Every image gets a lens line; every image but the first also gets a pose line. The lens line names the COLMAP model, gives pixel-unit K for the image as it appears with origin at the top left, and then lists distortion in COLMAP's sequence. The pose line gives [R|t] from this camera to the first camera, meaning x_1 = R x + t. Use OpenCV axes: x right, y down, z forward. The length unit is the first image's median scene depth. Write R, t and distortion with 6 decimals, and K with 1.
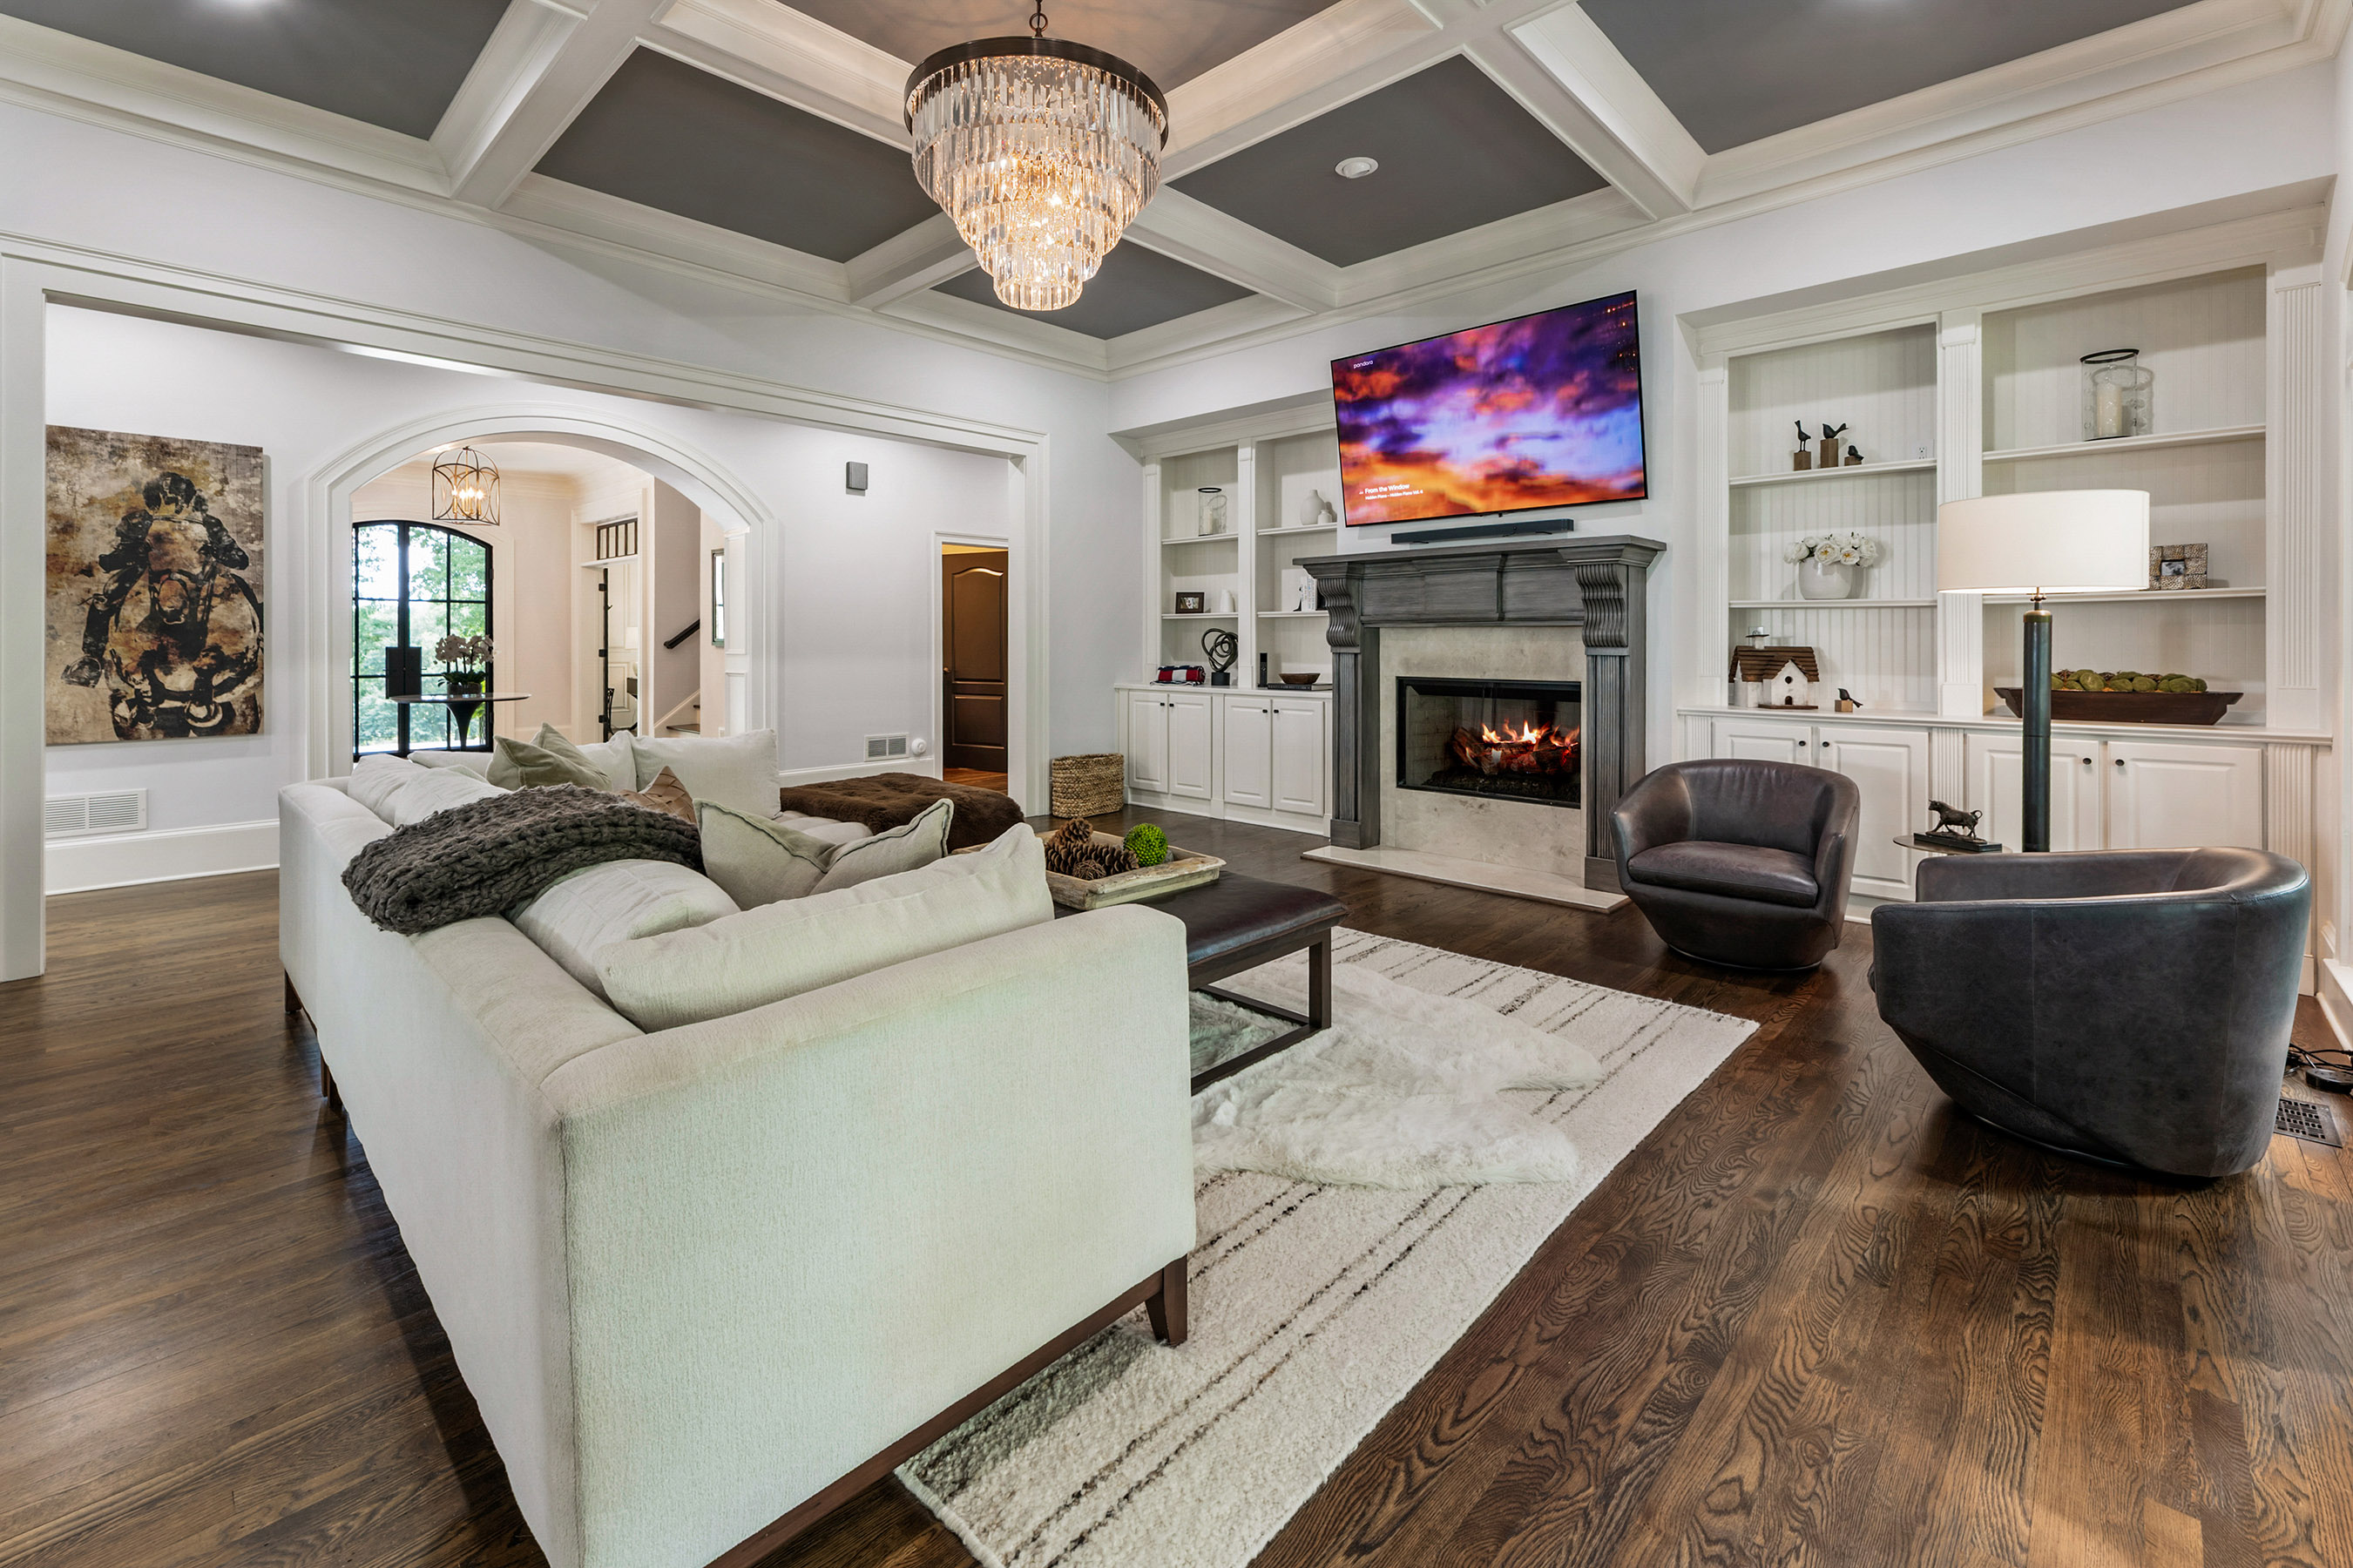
lens RADIAL K [[996.3, 0, 1168.3], [0, 996.3, 642.7], [0, 0, 1]] dist [0.000641, 0.000163]
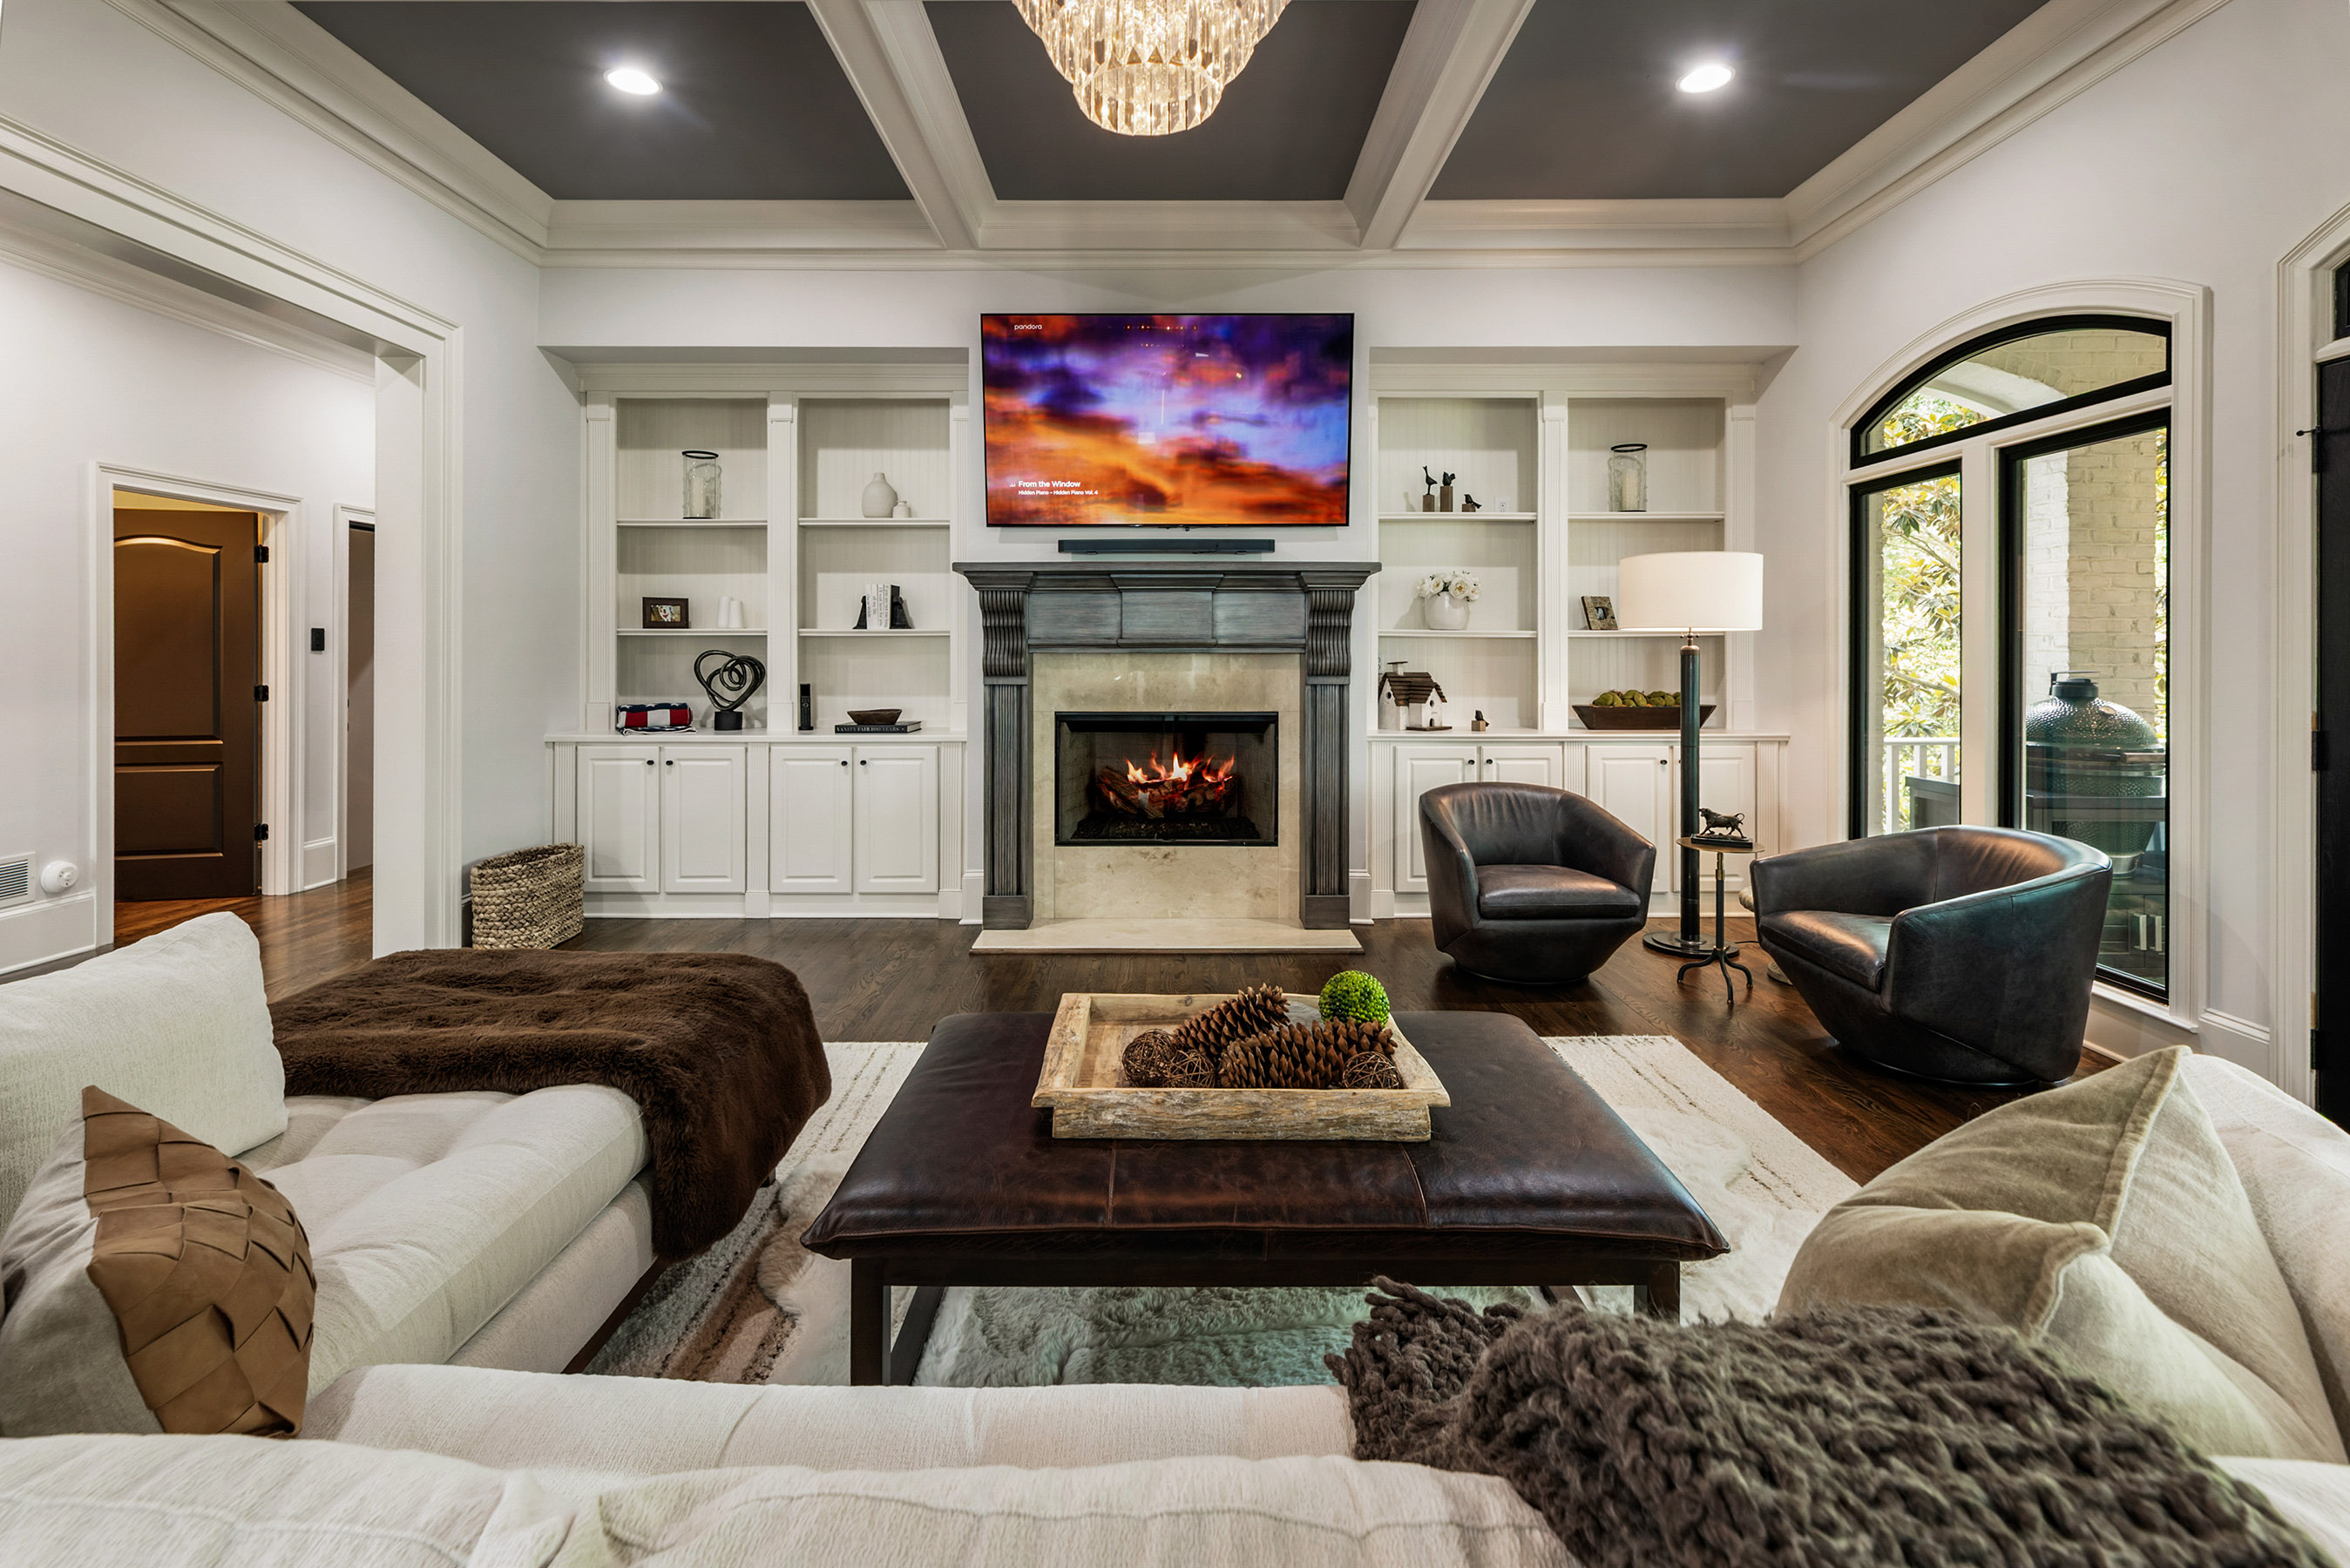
lens RADIAL K [[1034.6, 0, 1173.4], [0, 1034.6, 656.4], [0, 0, 1]] dist [-0.001255, -0.000026]
pose [[0.722746, -0.000624, 0.691113, -0.293794], [0.001861, 0.999998, -0.001043, -0.011033], [-0.691111, 0.002040, 0.722746, 0.309304]]
